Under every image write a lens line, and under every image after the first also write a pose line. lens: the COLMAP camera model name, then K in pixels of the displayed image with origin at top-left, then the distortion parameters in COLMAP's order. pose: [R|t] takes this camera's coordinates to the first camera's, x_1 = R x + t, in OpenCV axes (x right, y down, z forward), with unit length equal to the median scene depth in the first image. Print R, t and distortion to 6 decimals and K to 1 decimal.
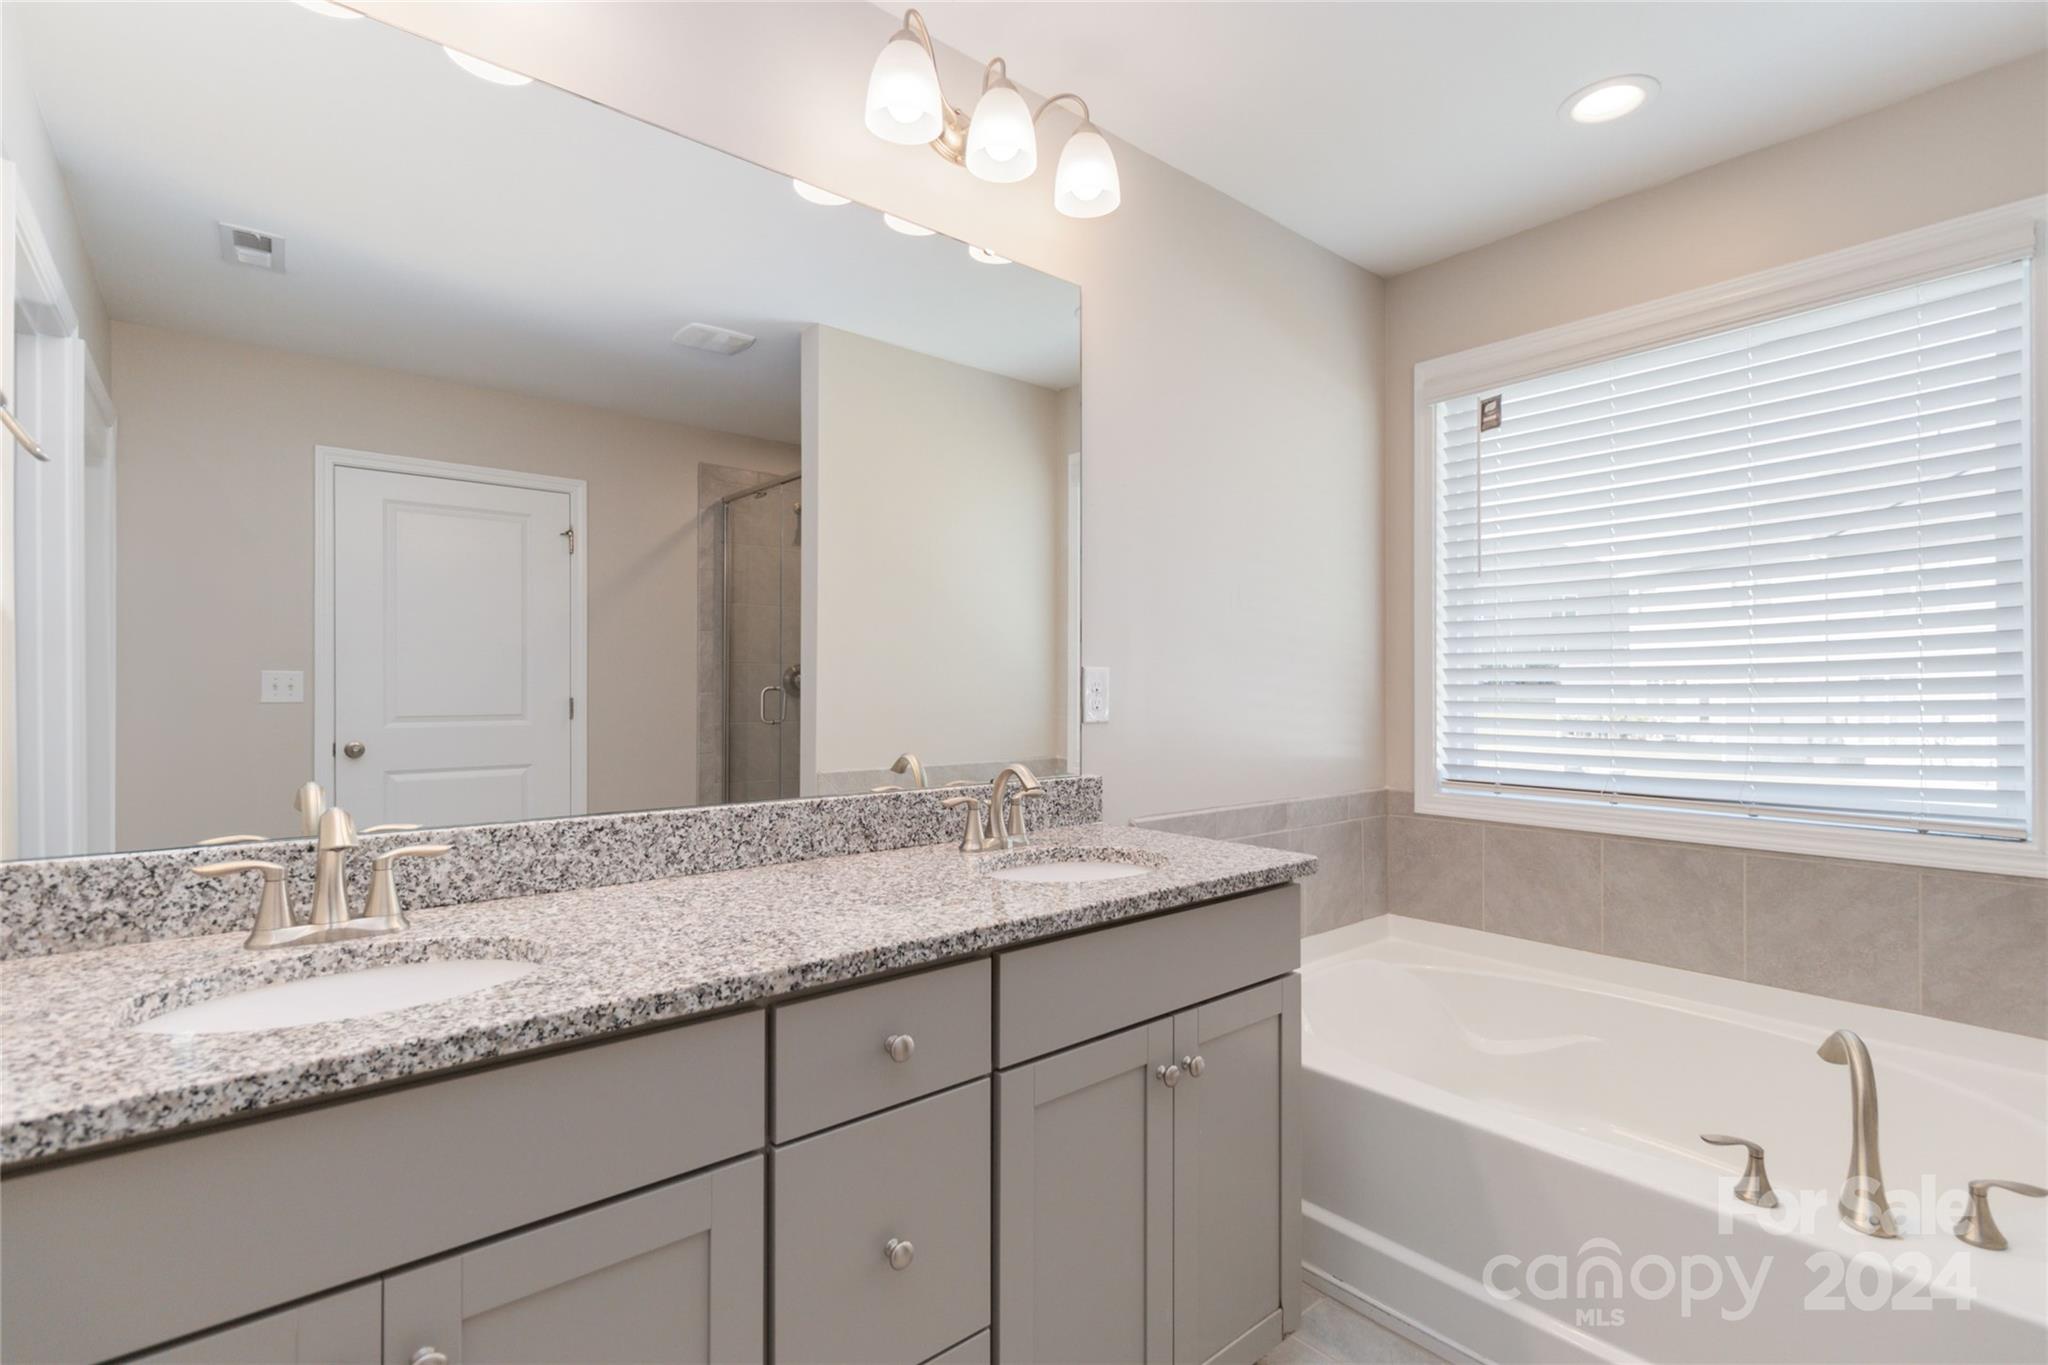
lens RADIAL K [[960.7, 0, 1033.5], [0, 960.7, 684.0], [0, 0, 1]] dist [0.004554, 0.000381]
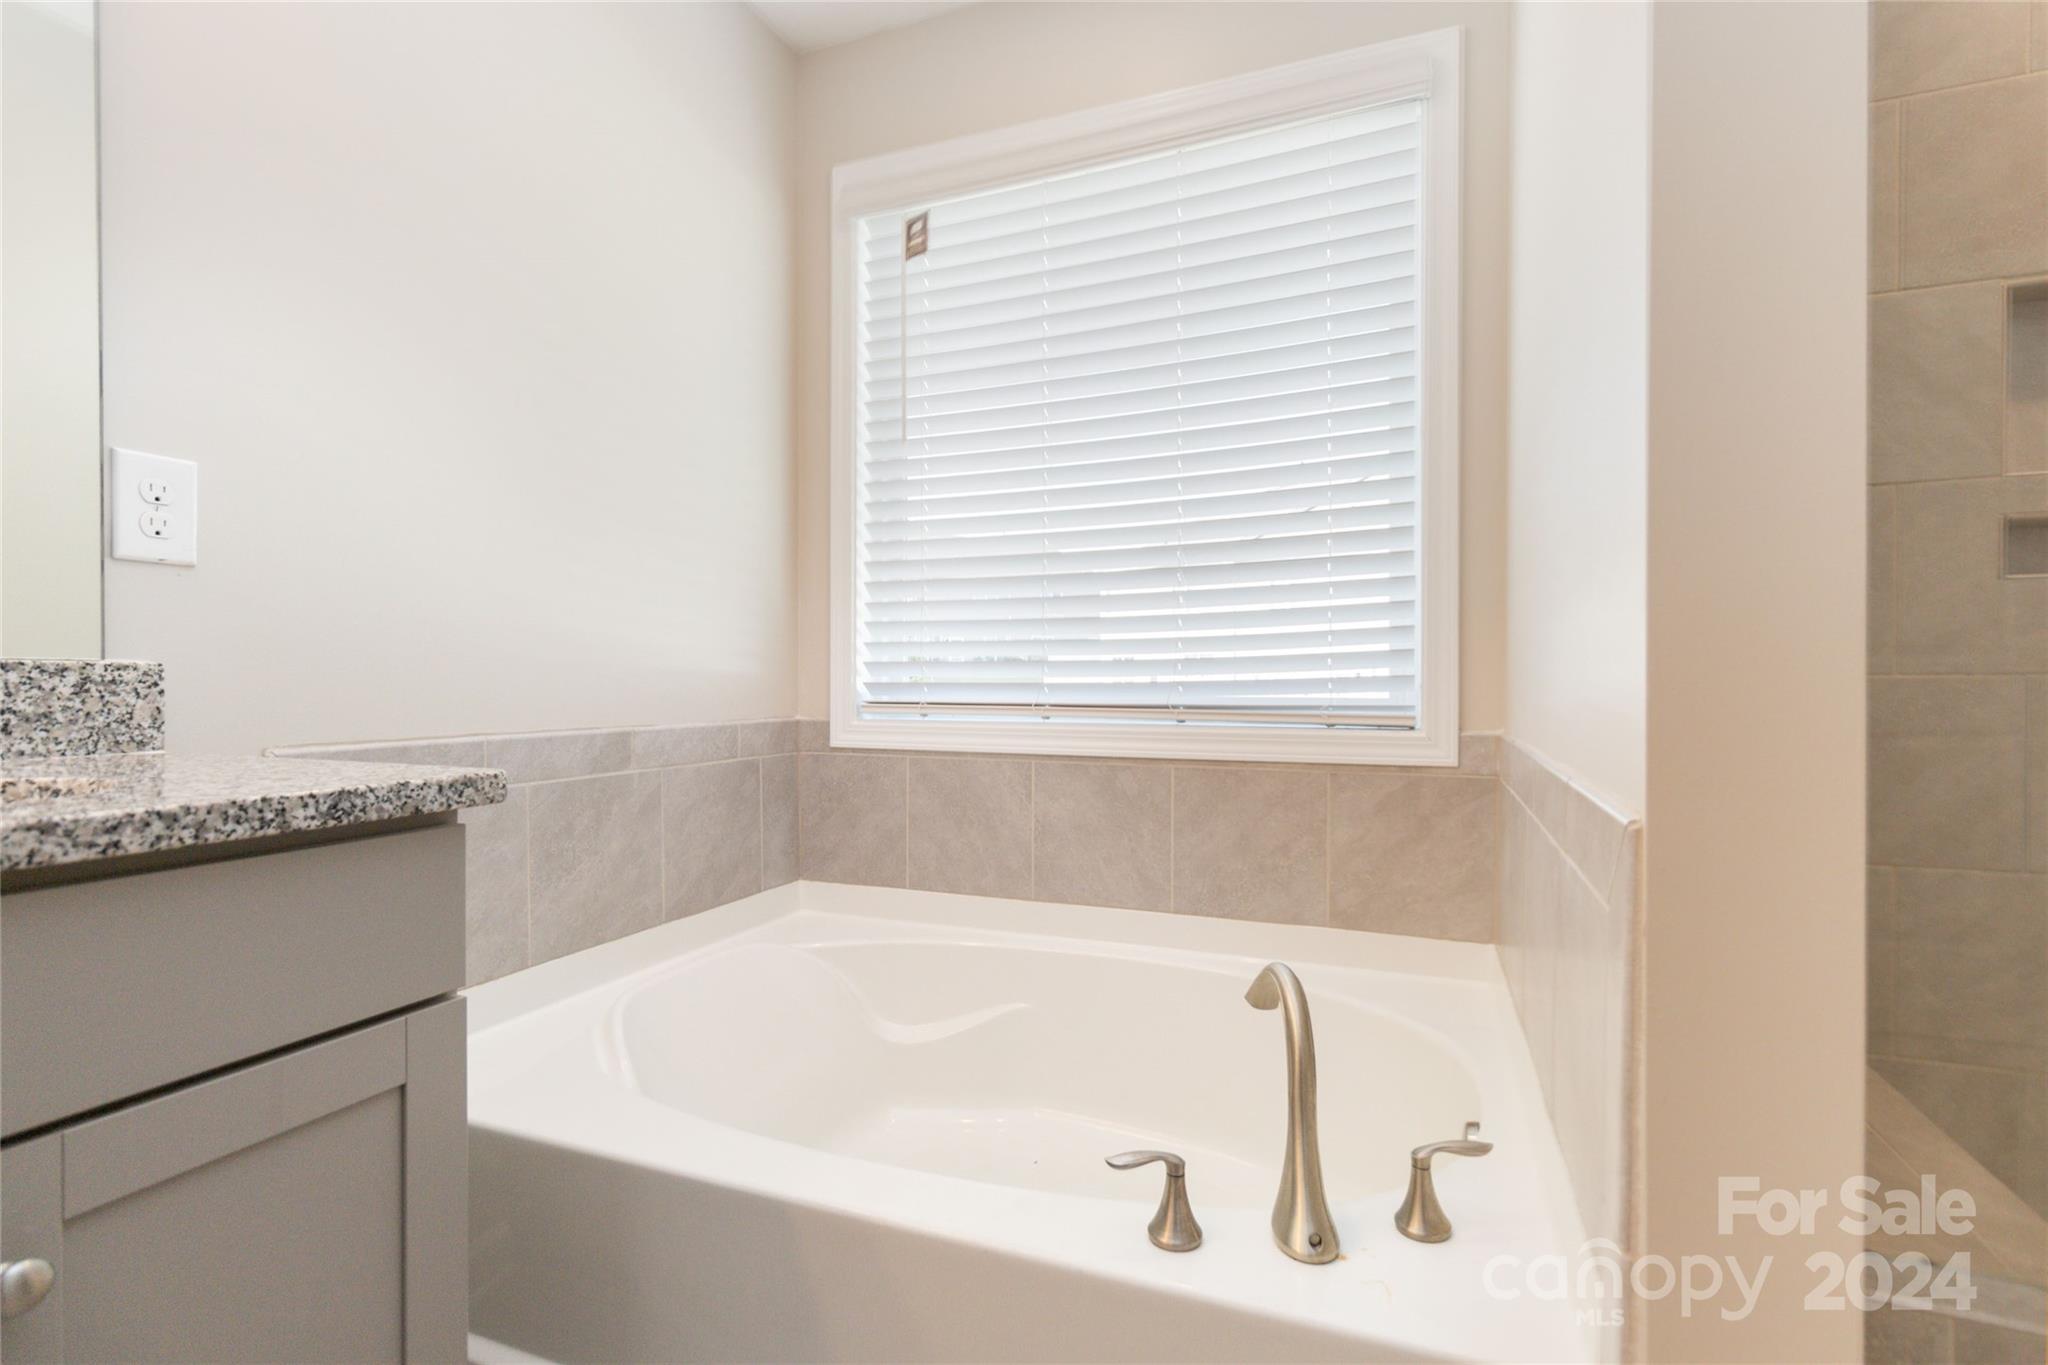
lens RADIAL K [[974.0, 0, 1043.1], [0, 974.0, 680.8], [0, 0, 1]] dist [0.000589, 0.000550]
pose [[0.879835, -0.001546, 0.475277, 0.344856], [-0.003720, 0.999942, 0.010139, 0.141936], [-0.475265, -0.010689, 0.879778, 0.448923]]
